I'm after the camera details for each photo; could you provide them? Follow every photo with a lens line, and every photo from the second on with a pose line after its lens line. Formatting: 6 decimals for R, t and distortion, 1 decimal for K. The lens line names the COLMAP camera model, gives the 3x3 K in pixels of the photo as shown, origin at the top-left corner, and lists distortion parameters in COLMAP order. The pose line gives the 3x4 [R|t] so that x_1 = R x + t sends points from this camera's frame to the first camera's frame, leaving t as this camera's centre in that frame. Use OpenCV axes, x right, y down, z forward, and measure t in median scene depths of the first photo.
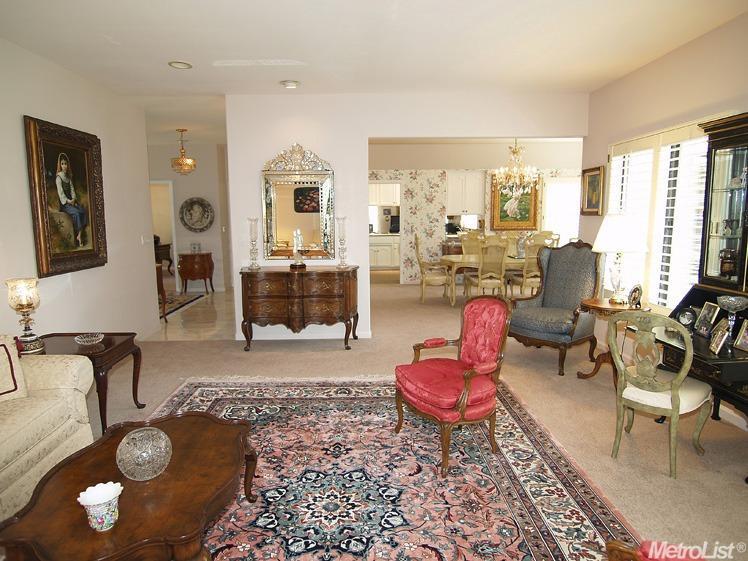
lens RADIAL K [[474.9, 0, 373.9], [0, 474.9, 278.8], [0, 0, 1]] dist [-0.023625, 0.000389]
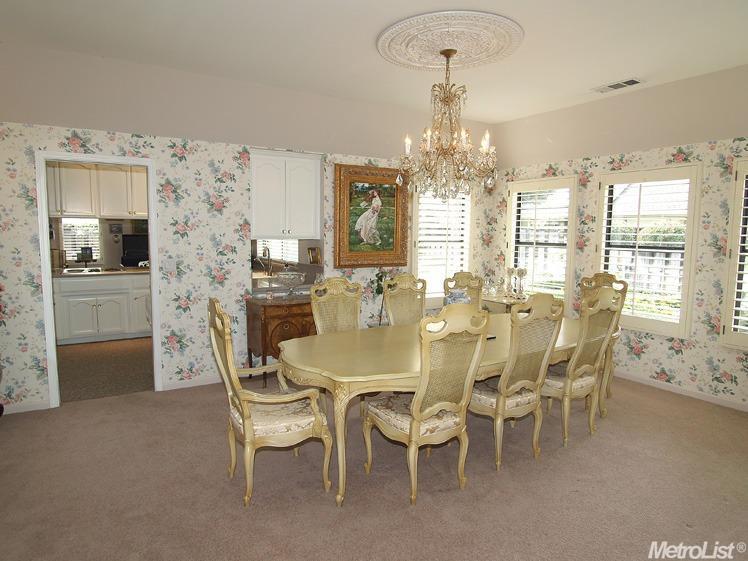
lens RADIAL K [[474.9, 0, 369.3], [0, 474.9, 280.8], [0, 0, 1]] dist [-0.023625, 0.000389]
pose [[0.868217, -0.033604, 0.495045, 0.013694], [0.050263, 0.998528, -0.020373, -0.074620], [-0.493632, 0.042571, 0.868628, 0.515193]]
